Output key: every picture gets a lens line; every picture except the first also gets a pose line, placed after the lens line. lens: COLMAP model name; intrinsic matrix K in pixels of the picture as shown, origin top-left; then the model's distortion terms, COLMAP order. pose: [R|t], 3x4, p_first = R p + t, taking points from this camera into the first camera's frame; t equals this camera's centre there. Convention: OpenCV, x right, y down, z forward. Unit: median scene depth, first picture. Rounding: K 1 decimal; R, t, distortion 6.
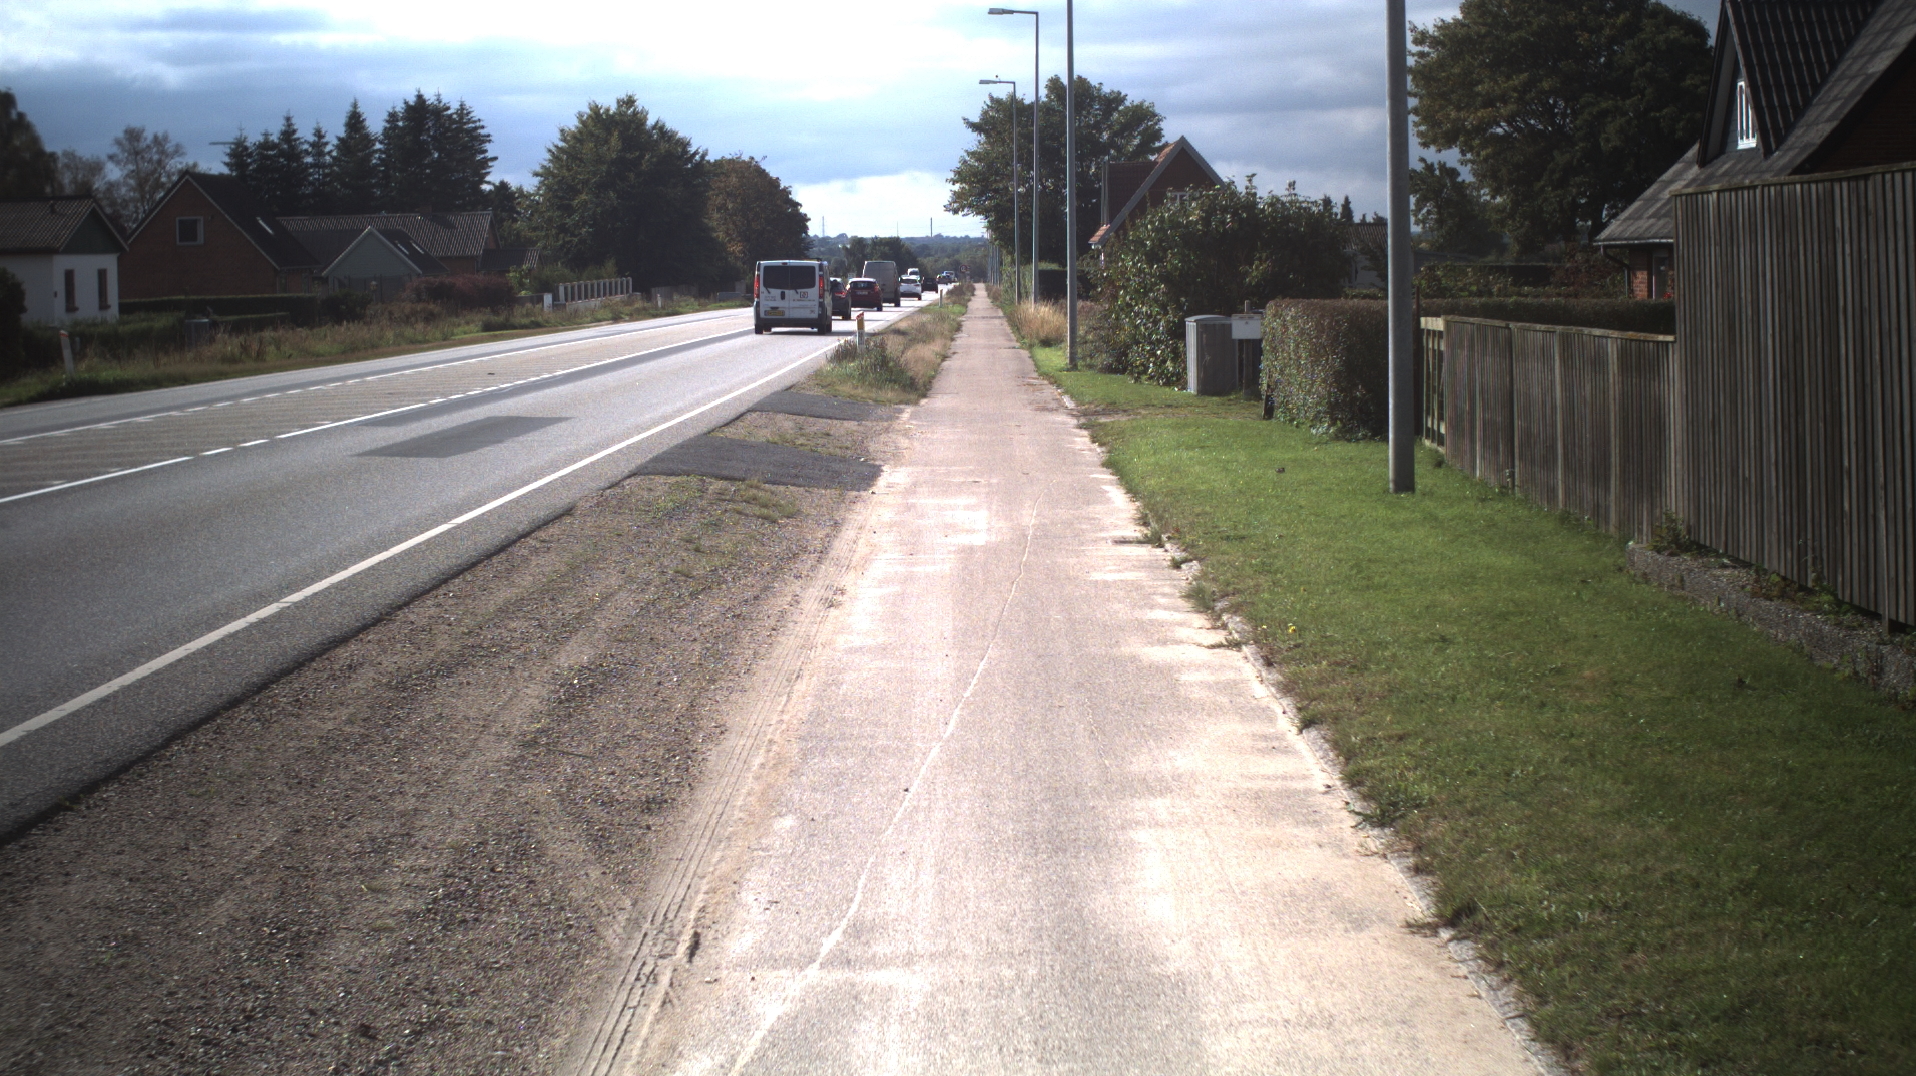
lens RADIAL K [[3751.5, 0, 958.0], [0, 3751.5, 538.0], [0, 0, 1]] dist [-0.263071, 0.150511]
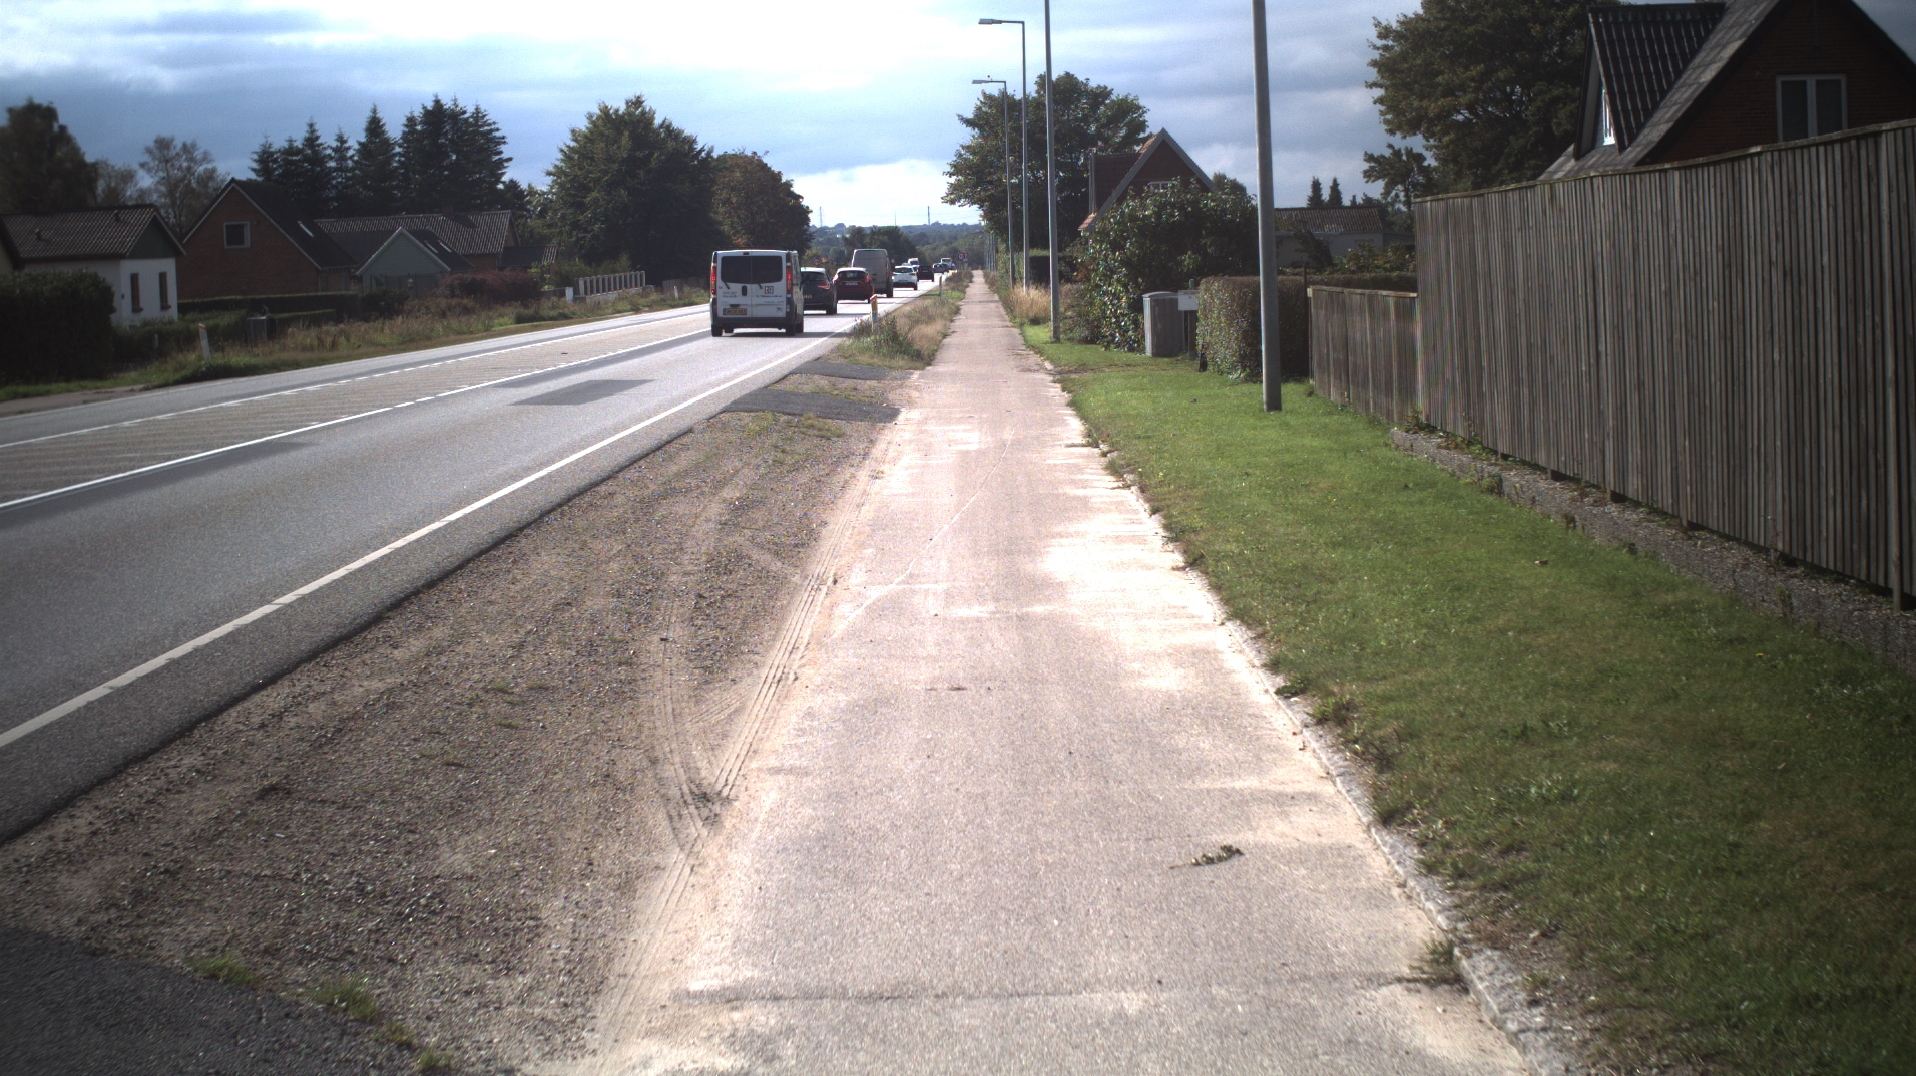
lens RADIAL K [[4297.0, 0, 958.0], [0, 4297.0, 538.0], [0, 0, 1]] dist [-0.330866, 0.098020]
pose [[0.999816, -0.019173, -0.001070, 0.000388], [0.019166, 0.999799, -0.005833, 0.015622], [0.001181, 0.005811, 0.999982, -0.225290]]
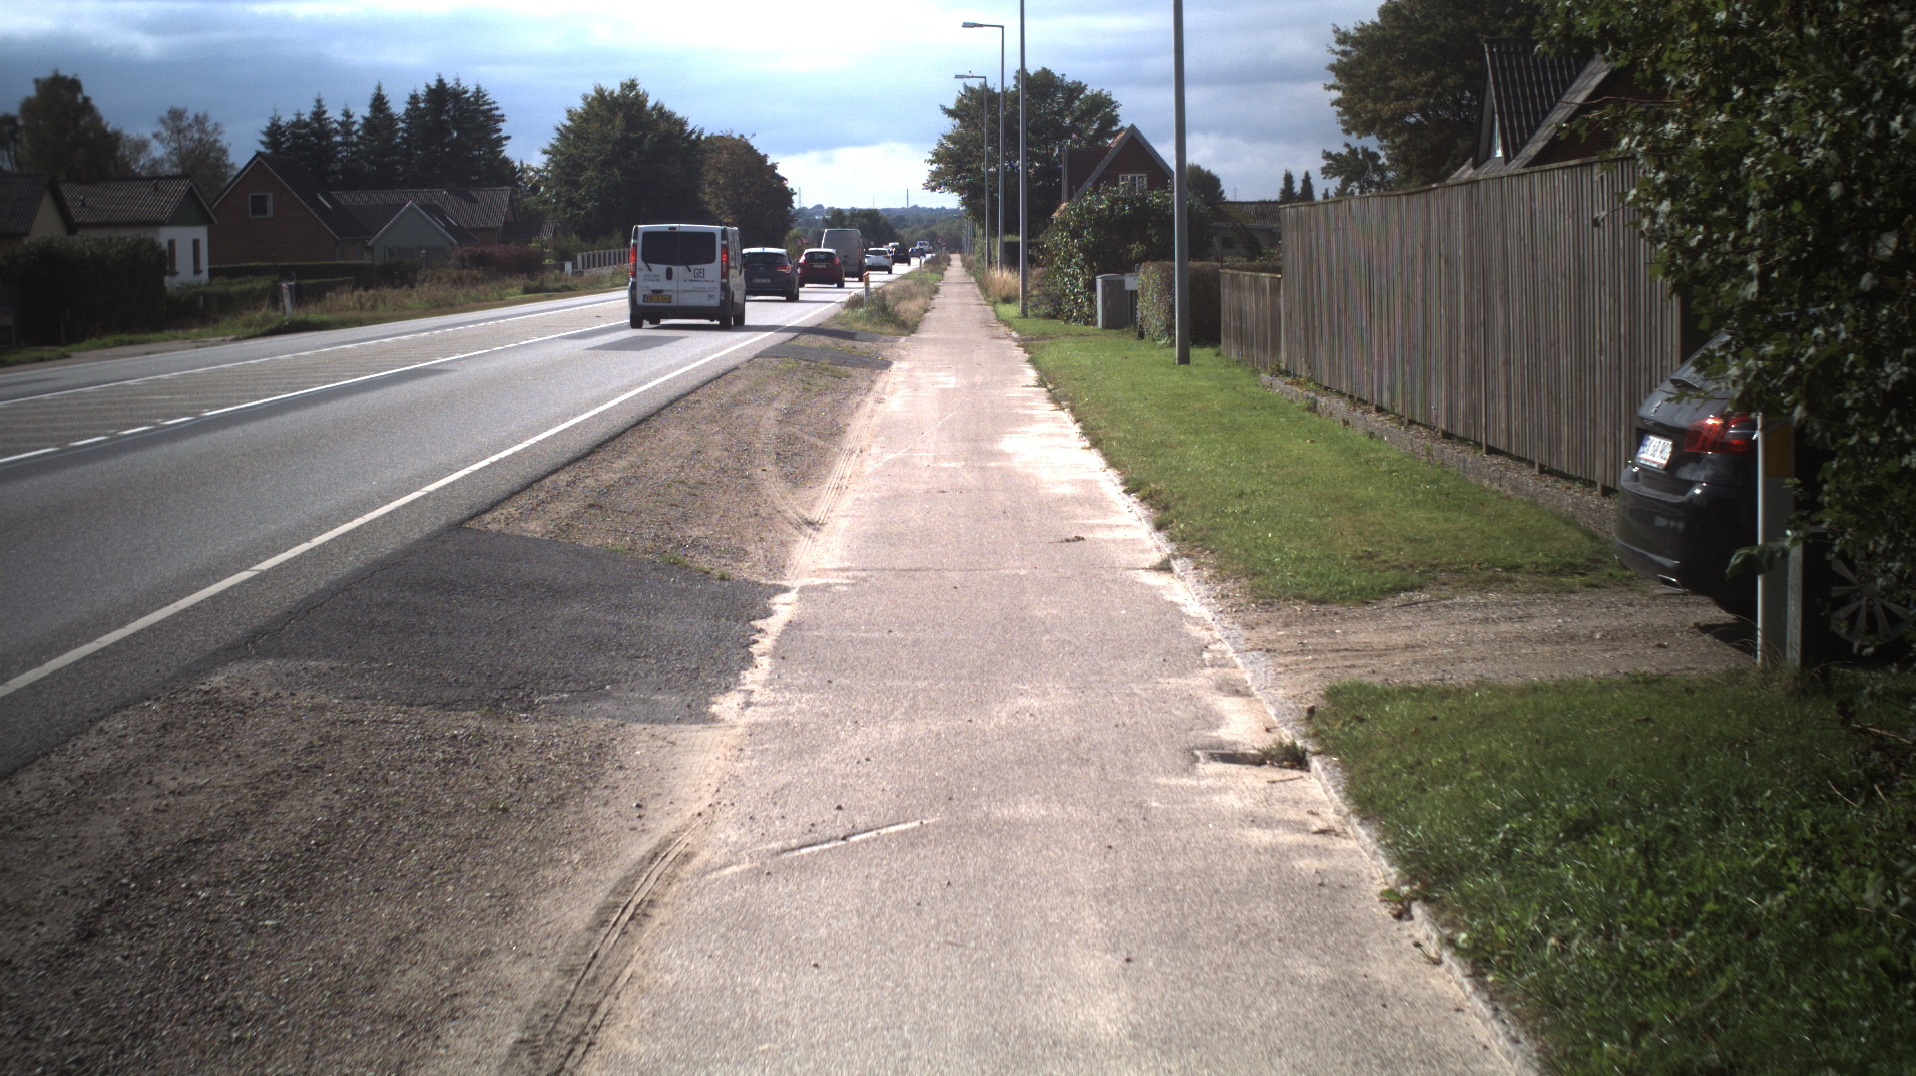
lens RADIAL K [[5025.5, 0, 958.0], [0, 5025.5, 538.0], [0, 0, 1]] dist [-0.404100, -0.366959]
pose [[0.999981, 0.002236, 0.005781, -0.001783], [-0.002166, 0.999926, -0.012004, 0.037017], [-0.005807, 0.011991, 0.999911, -0.526542]]
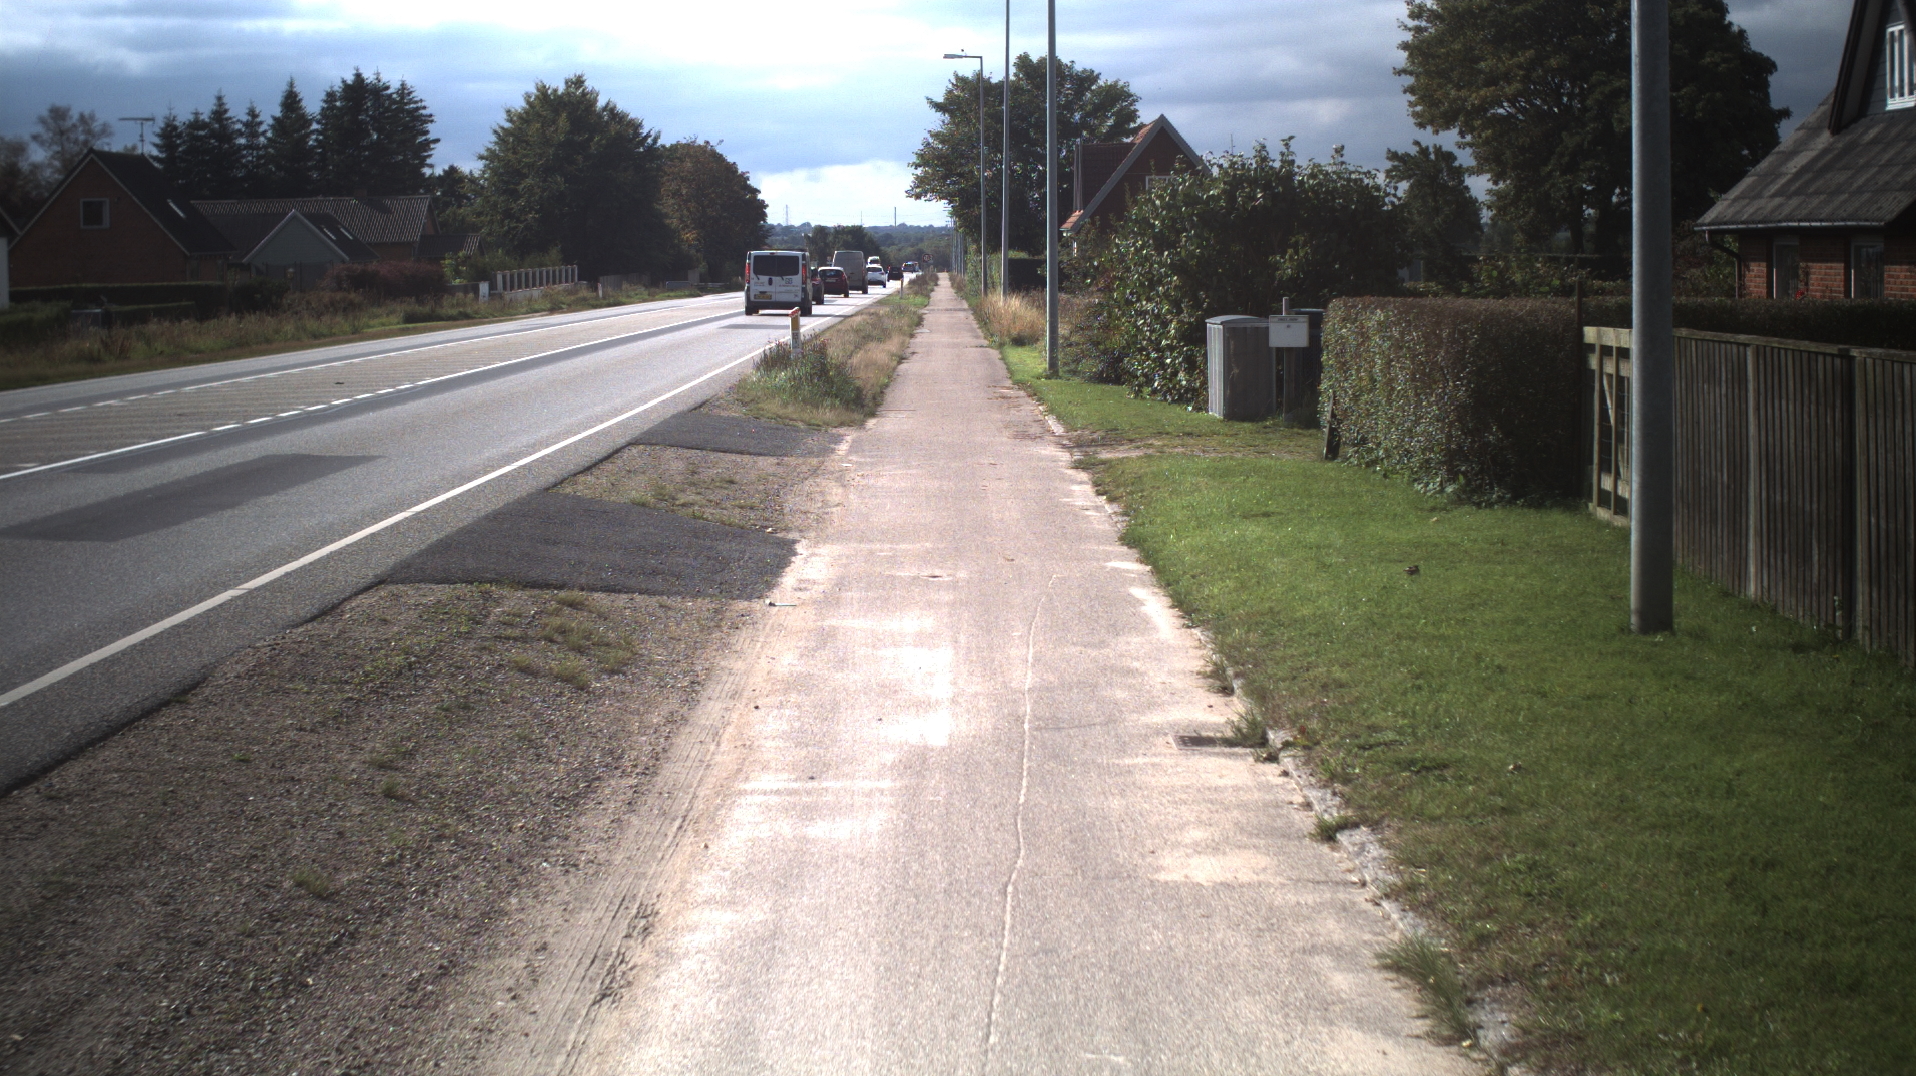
lens RADIAL K [[3328.6, 0, 958.0], [0, 3328.6, 538.0], [0, 0, 1]] dist [-0.214453, 0.097727]
pose [[0.999940, 0.003586, 0.010332, 0.001186], [-0.003708, 0.999923, 0.011802, -0.011945], [-0.010289, -0.011840, 0.999877, 0.174534]]
